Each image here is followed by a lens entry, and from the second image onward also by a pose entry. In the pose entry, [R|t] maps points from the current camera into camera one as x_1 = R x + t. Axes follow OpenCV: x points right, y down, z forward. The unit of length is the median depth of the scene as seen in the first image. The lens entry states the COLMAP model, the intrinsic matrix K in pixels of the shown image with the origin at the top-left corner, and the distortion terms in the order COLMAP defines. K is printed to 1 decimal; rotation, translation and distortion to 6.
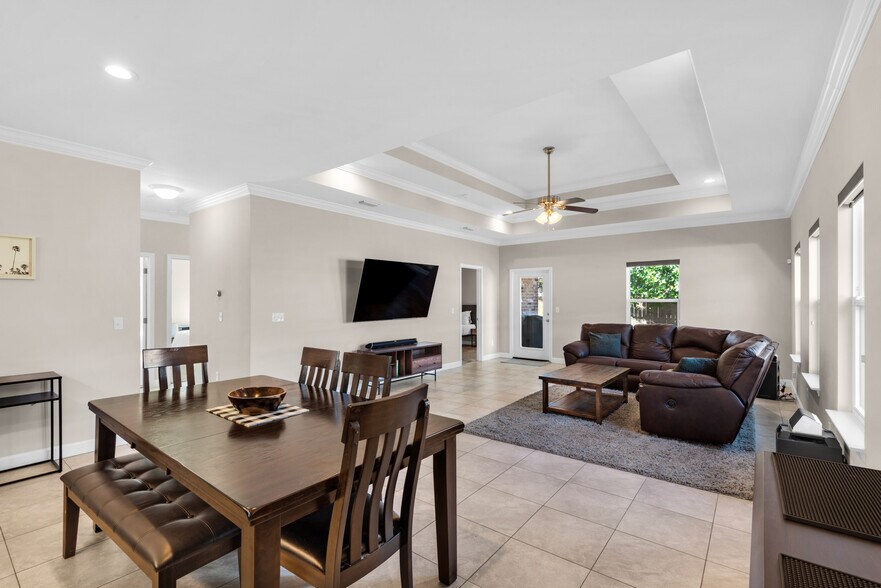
lens RADIAL K [[398.5, 0, 440.5], [0, 398.5, 294.0], [0, 0, 1]] dist [0.001221, 0.000084]
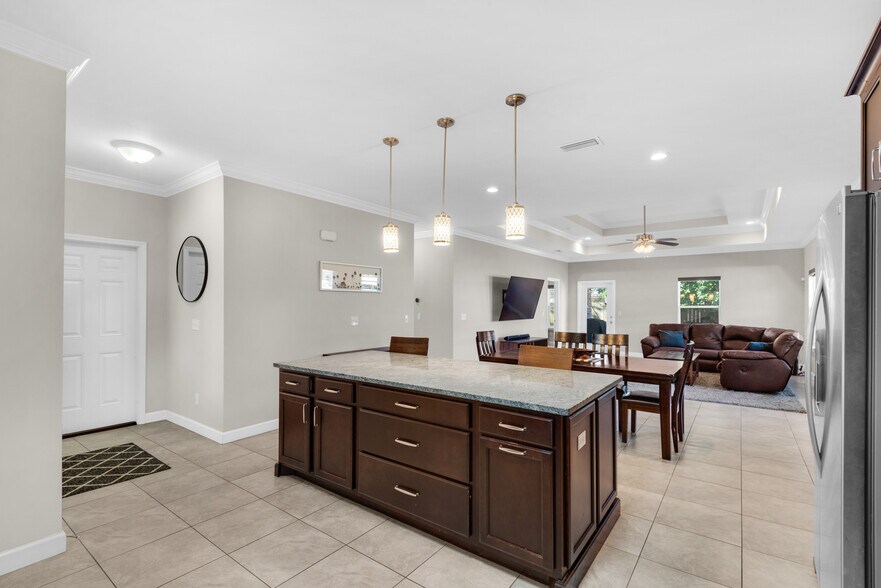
lens RADIAL K [[402.4, 0, 441.1], [0, 402.4, 303.1], [0, 0, 1]] dist [0.001377, -0.000211]
pose [[0.999586, 0.005169, 0.028296, -0.433332], [-0.005430, 0.999943, 0.009149, -0.004483], [-0.028247, -0.009299, 0.999558, -0.374725]]
